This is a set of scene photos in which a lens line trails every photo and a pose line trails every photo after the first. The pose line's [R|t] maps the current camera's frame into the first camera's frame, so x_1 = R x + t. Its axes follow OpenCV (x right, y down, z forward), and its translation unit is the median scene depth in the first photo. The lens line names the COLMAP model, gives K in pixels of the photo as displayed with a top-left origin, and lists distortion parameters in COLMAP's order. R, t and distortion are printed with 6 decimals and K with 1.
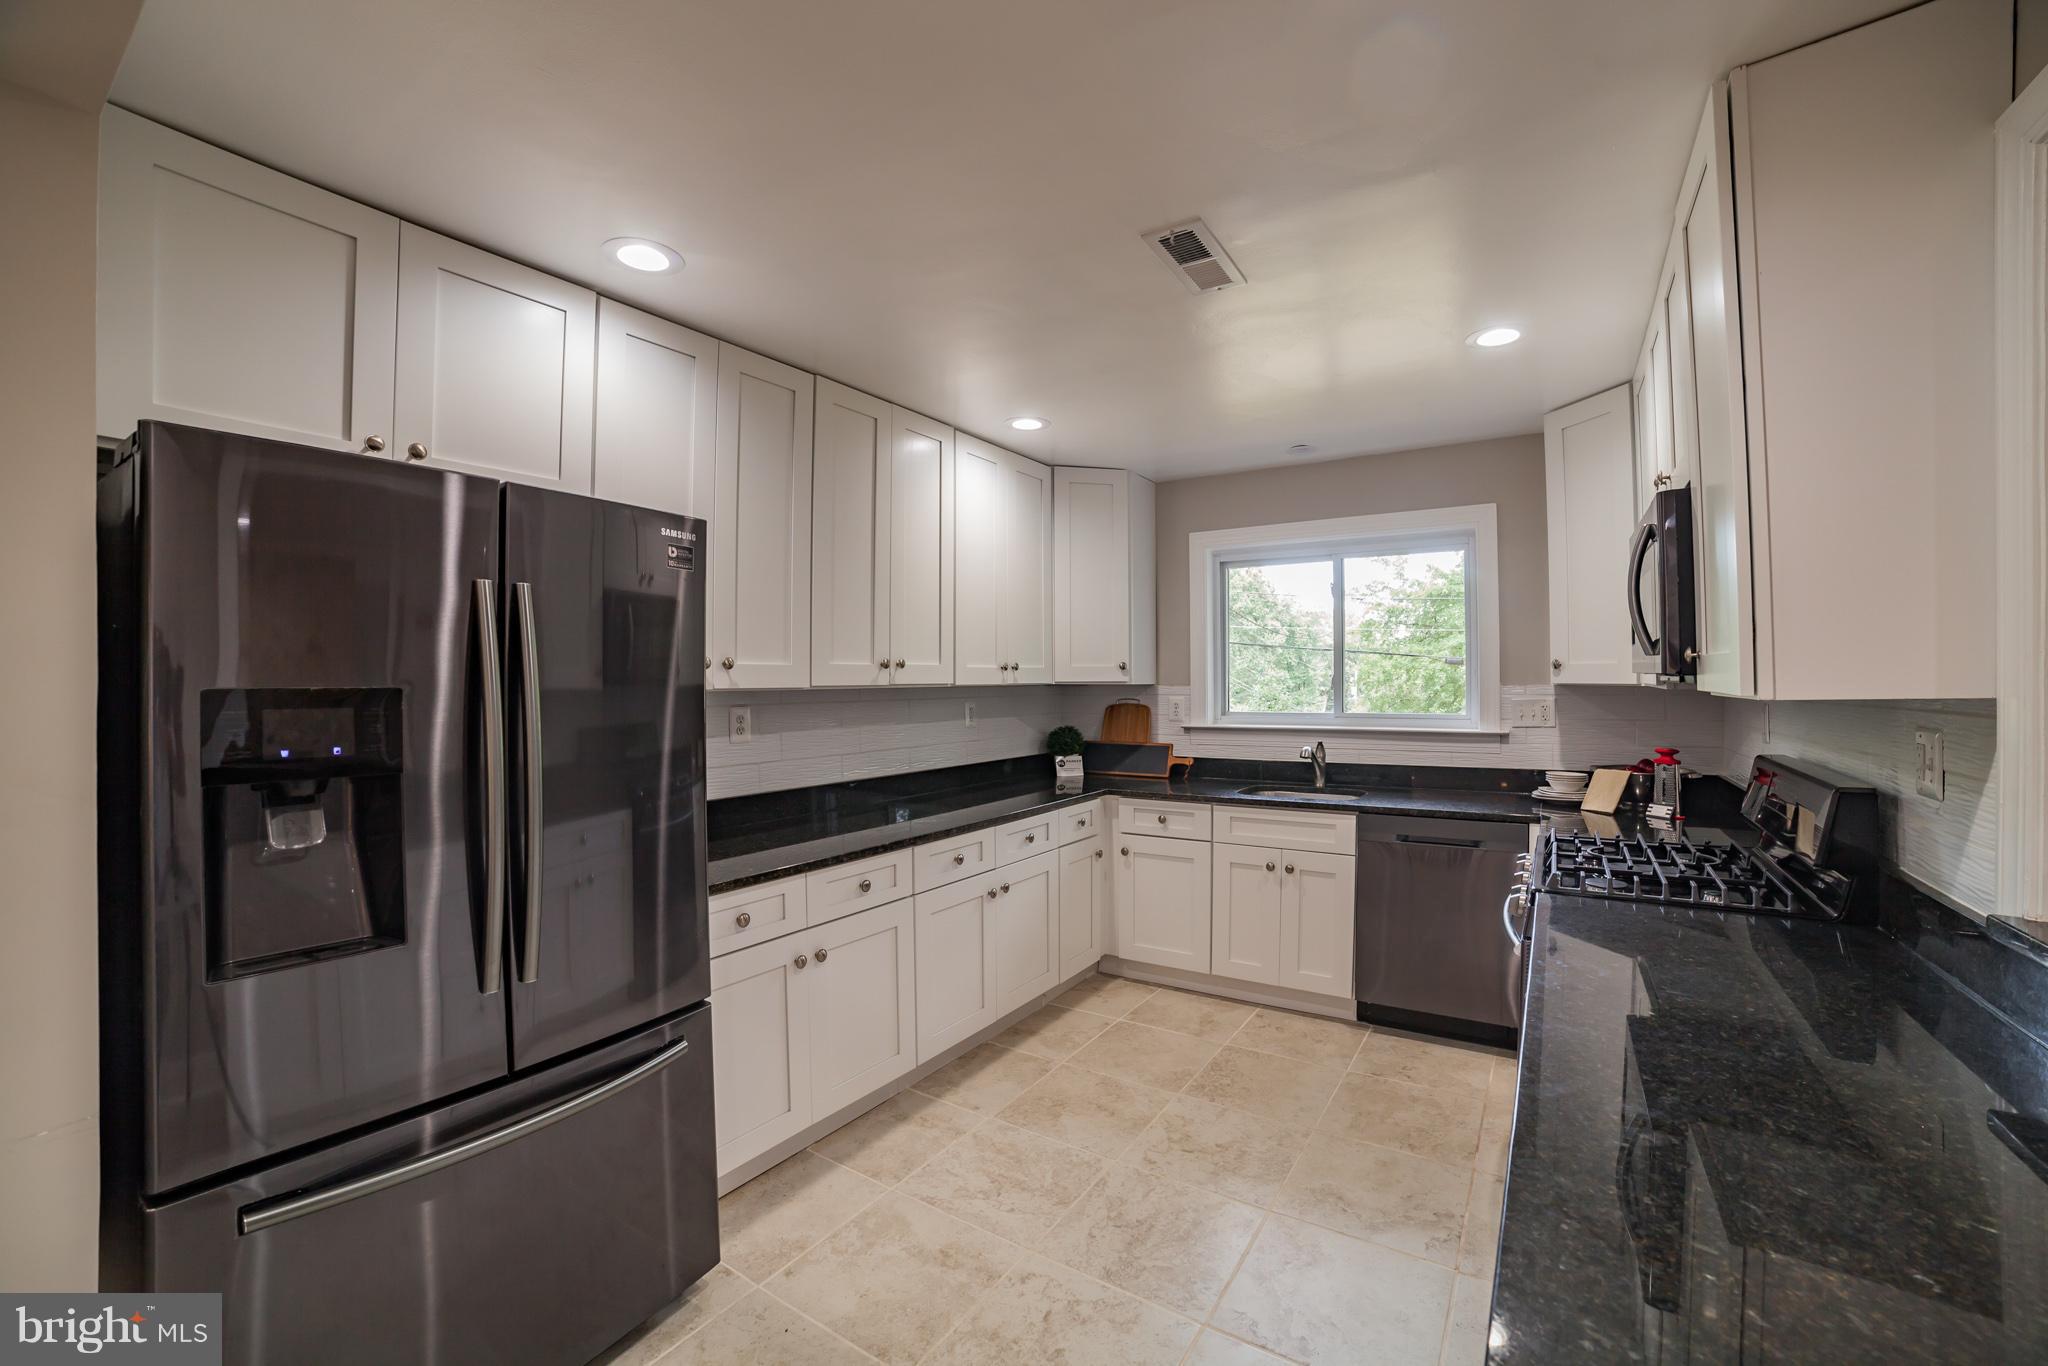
lens RADIAL K [[824.1, 0, 1033.7], [0, 824.1, 687.1], [0, 0, 1]] dist [-0.101604, 0.033165]
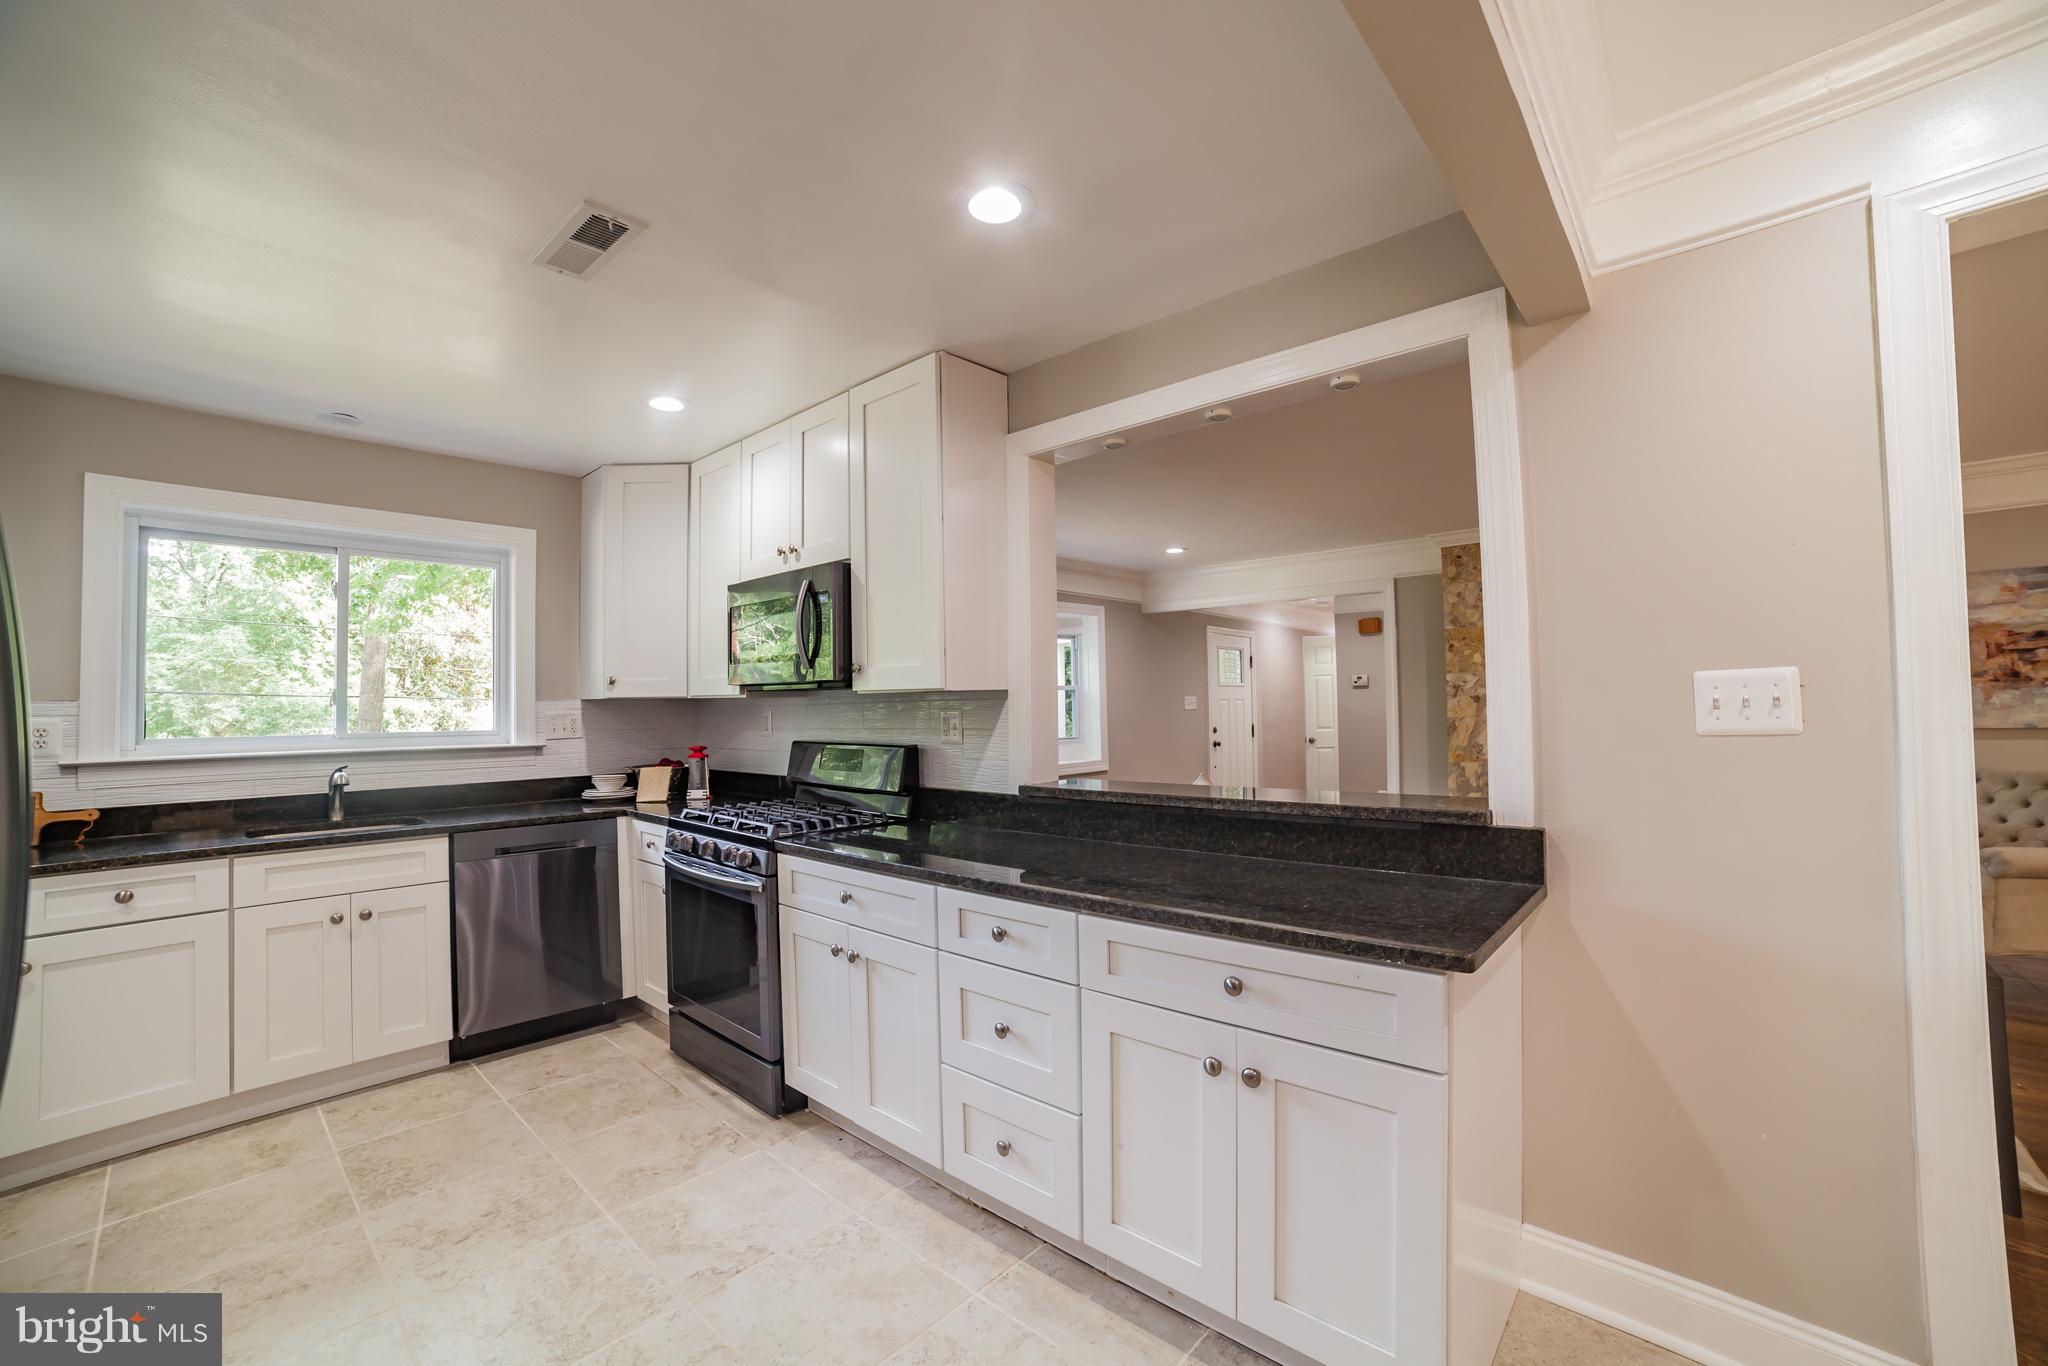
lens RADIAL K [[824.1, 0, 1033.7], [0, 824.1, 687.1], [0, 0, 1]] dist [-0.101604, 0.033165]
pose [[0.153491, 0.029484, 0.987710, -0.376546], [0.020732, 0.999239, -0.033050, 0.029720], [-0.987933, 0.025550, 0.152762, 0.192151]]
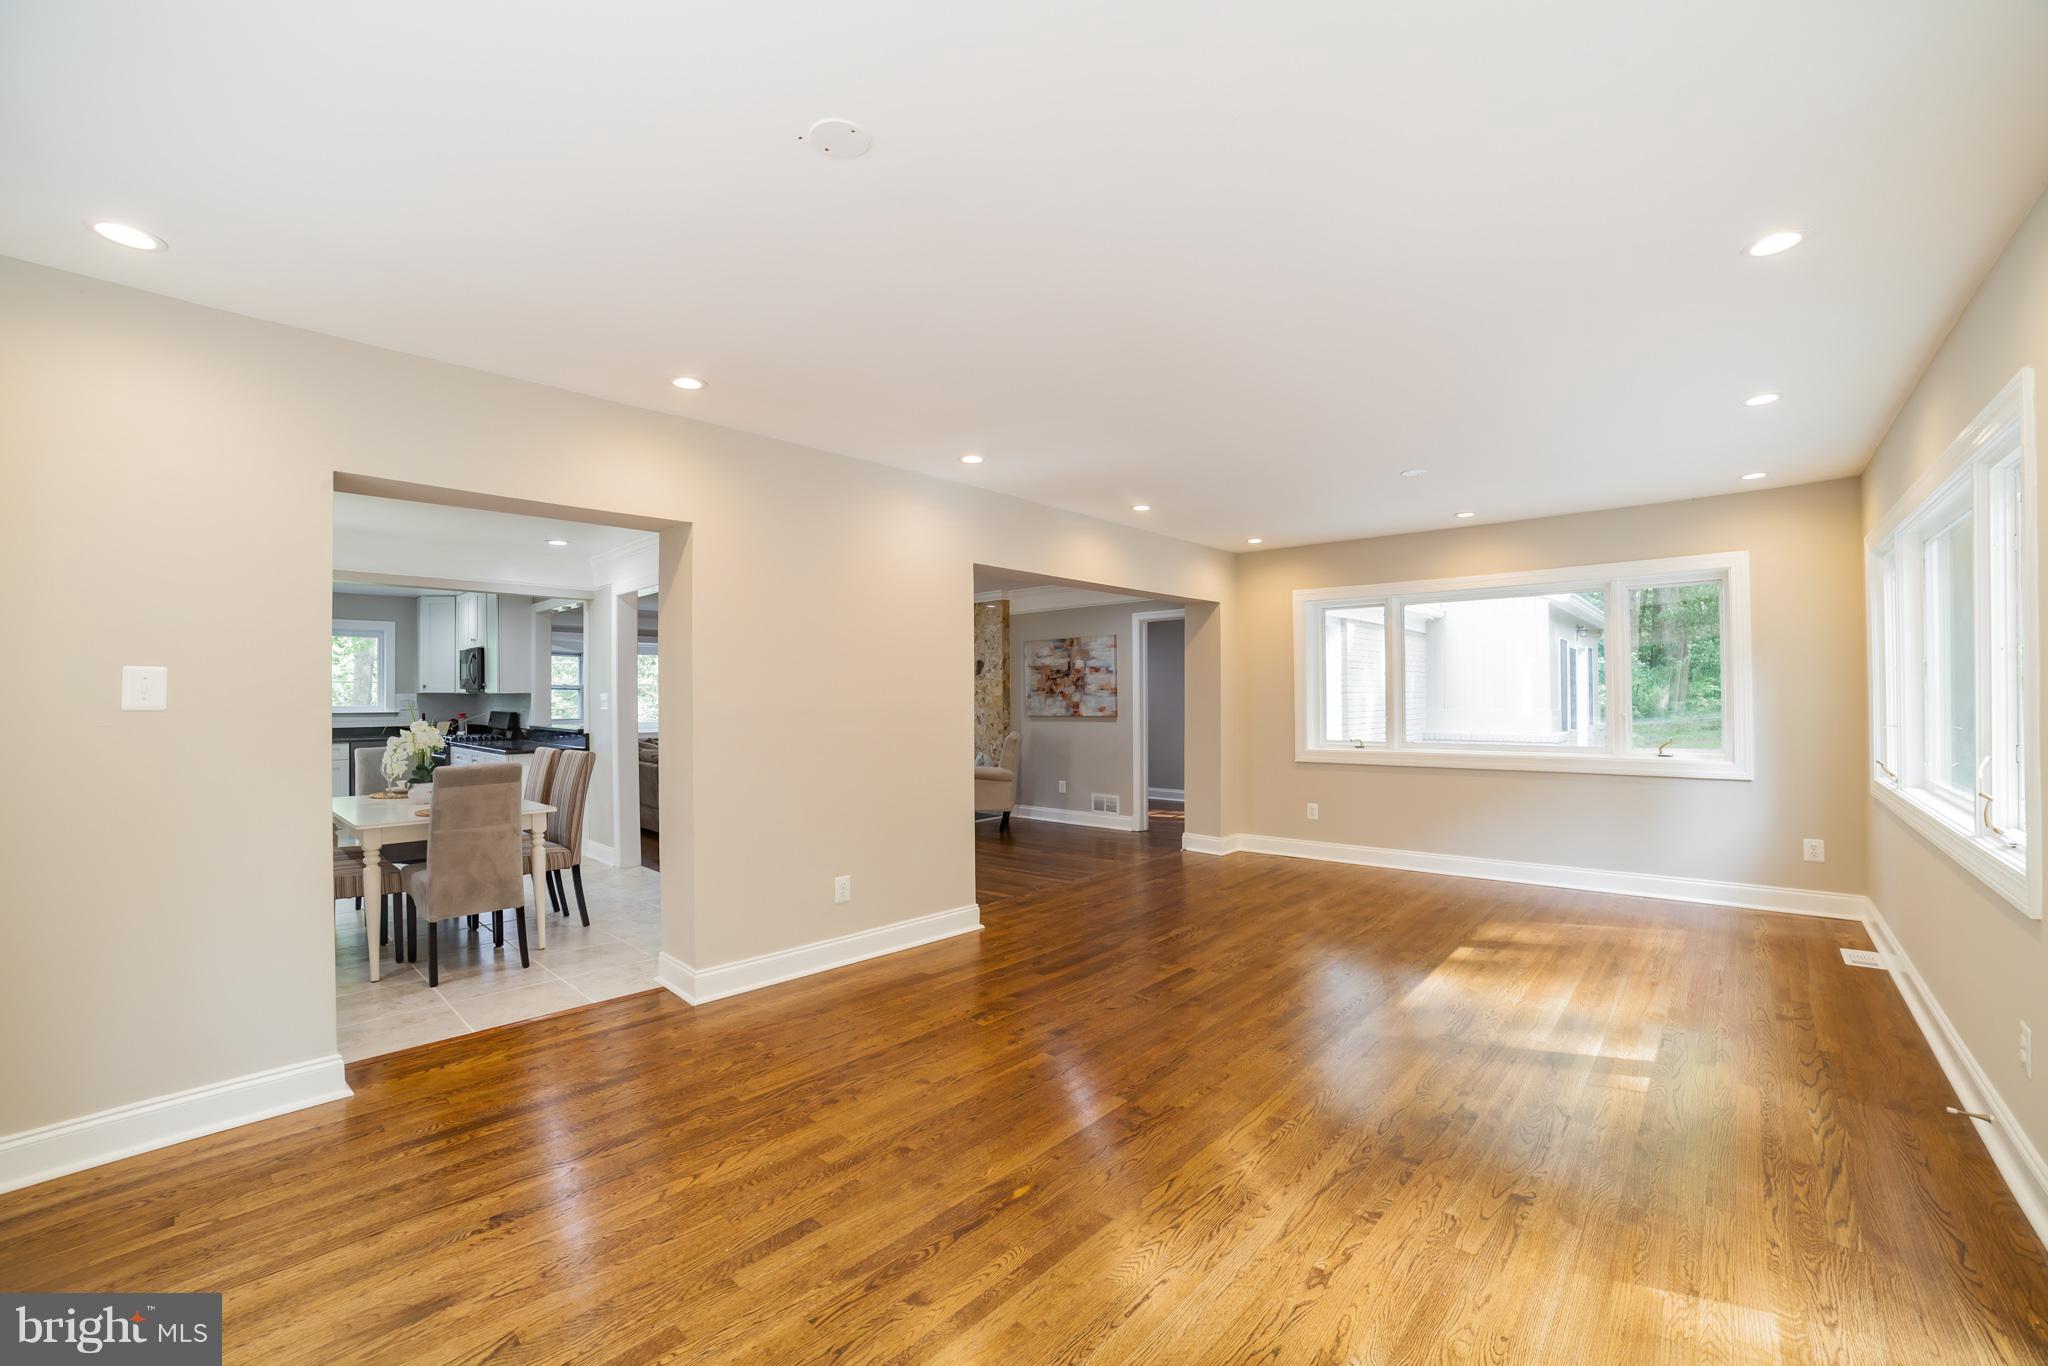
lens RADIAL K [[824.1, 0, 1033.7], [0, 824.1, 687.1], [0, 0, 1]] dist [-0.101604, 0.033165]
pose [[0.161872, 0.014559, 0.986704, -1.618781], [0.009745, 0.999819, -0.016351, 0.039015], [-0.986764, 0.012262, 0.161701, -1.483386]]
